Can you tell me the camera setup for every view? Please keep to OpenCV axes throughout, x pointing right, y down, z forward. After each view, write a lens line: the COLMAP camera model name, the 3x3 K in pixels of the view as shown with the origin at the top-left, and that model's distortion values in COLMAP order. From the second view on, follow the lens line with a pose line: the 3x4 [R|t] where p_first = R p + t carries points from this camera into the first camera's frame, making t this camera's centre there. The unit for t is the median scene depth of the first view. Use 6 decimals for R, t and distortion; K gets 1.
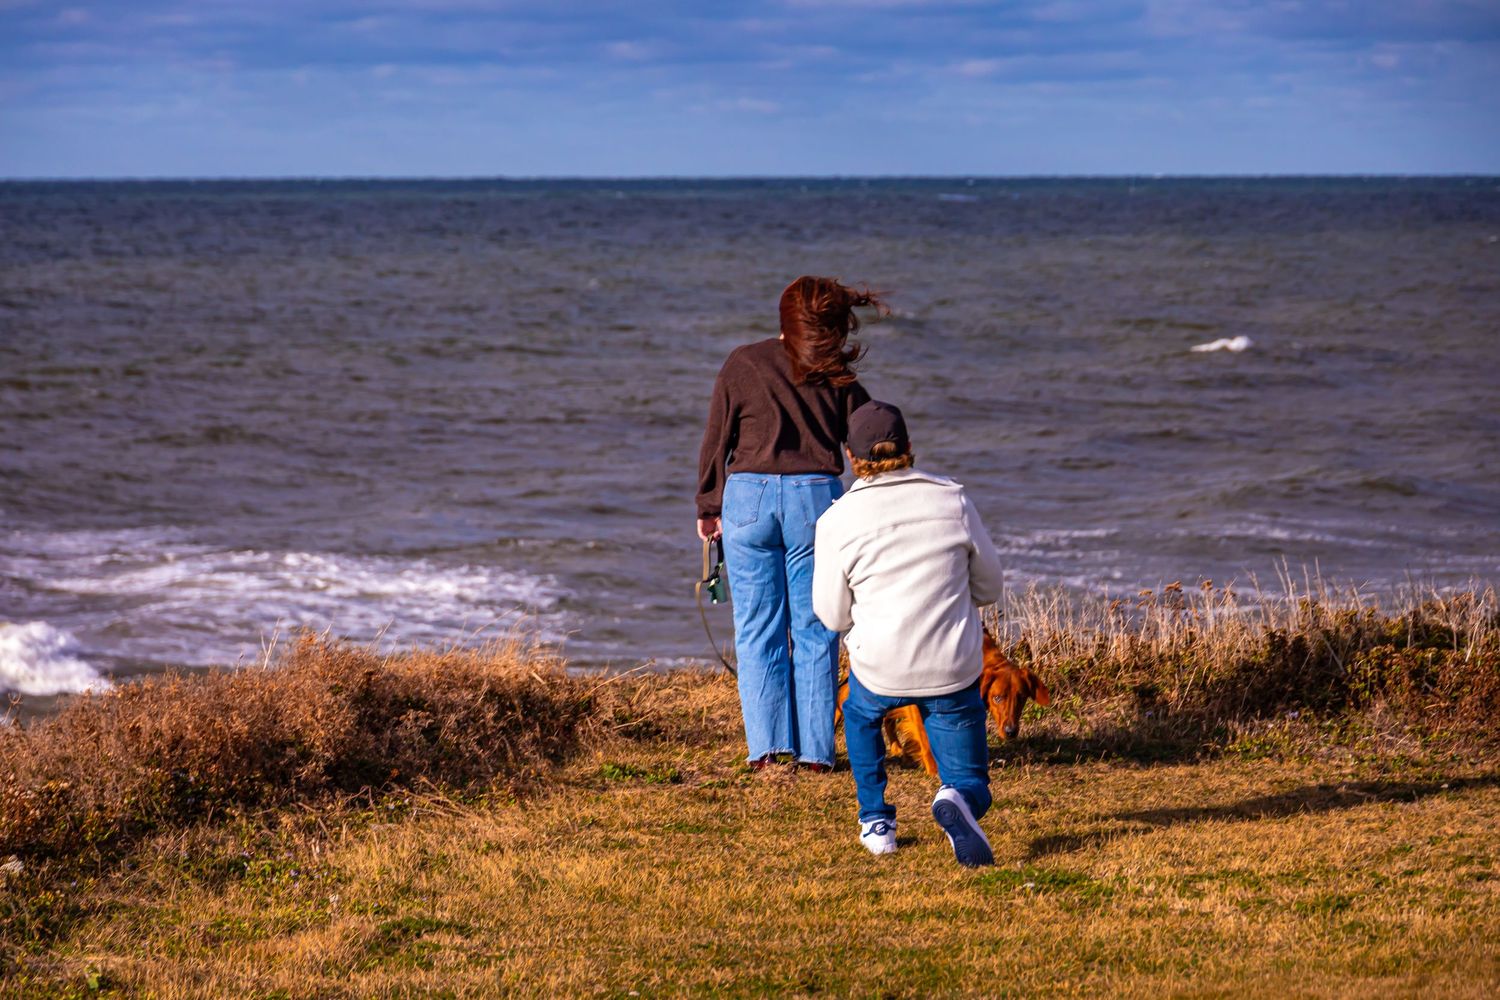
lens RADIAL K [[5808.7, 0, 750.0], [0, 5808.7, 500.0], [0, 0, 1]] dist [-0.142759, -0.781680]
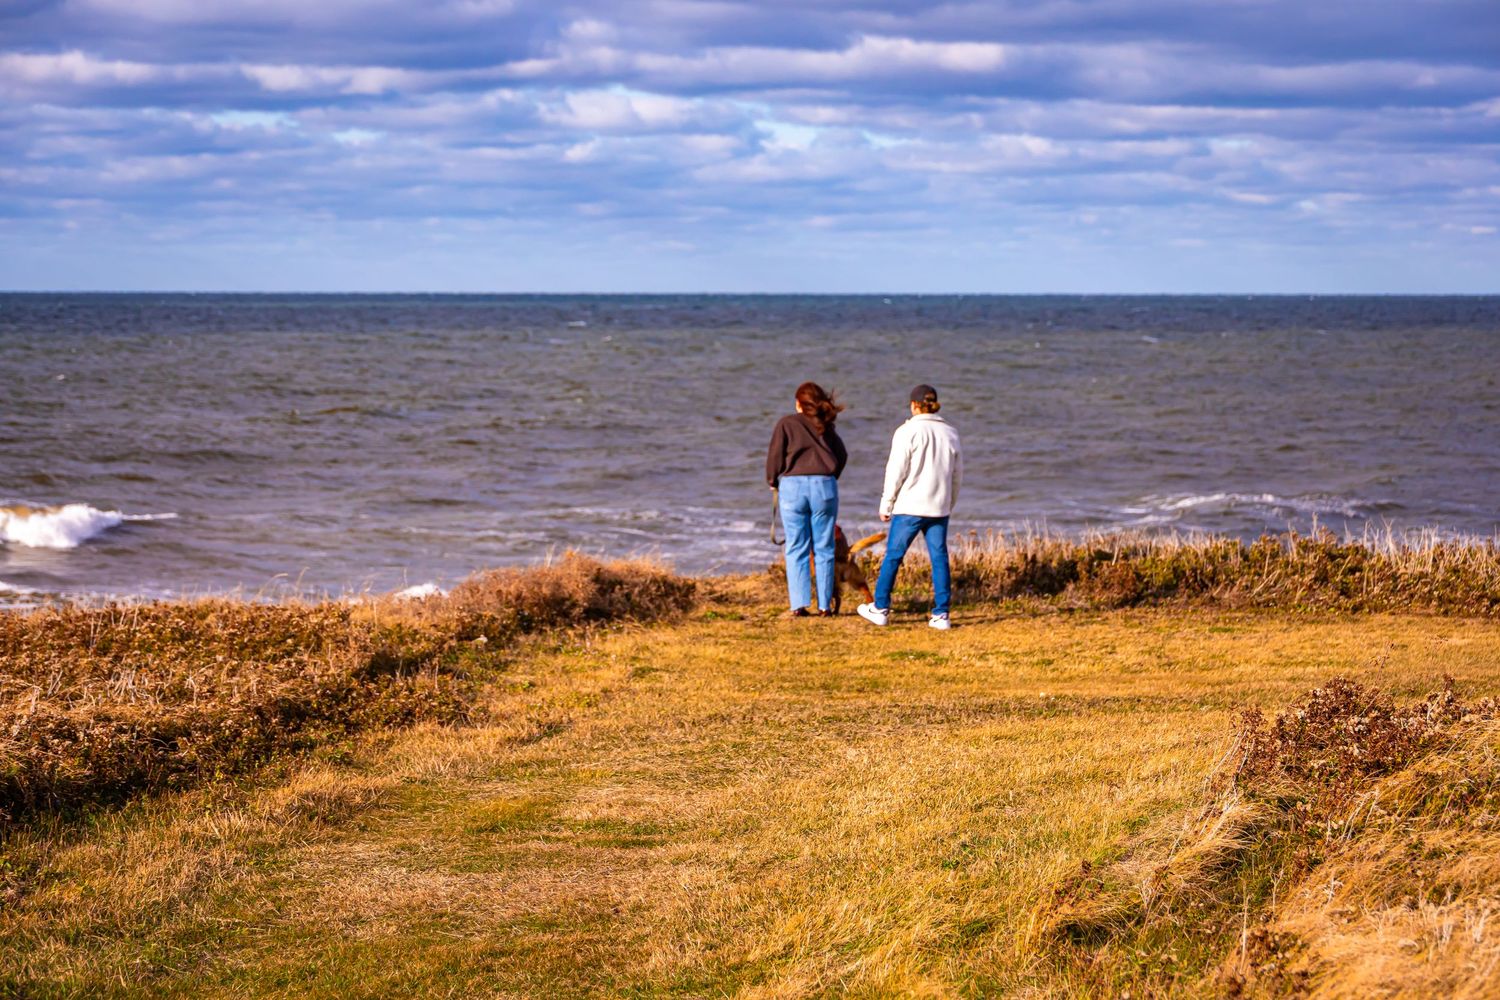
lens RADIAL K [[3408.8, 0, 750.0], [0, 3408.8, 500.0], [0, 0, 1]] dist [0.020783, 0.016197]
pose [[0.999948, 0.003877, 0.009480, -0.023751], [-0.003883, 0.999992, 0.000622, 0.003977], [-0.009477, -0.000659, 0.999955, -0.281134]]
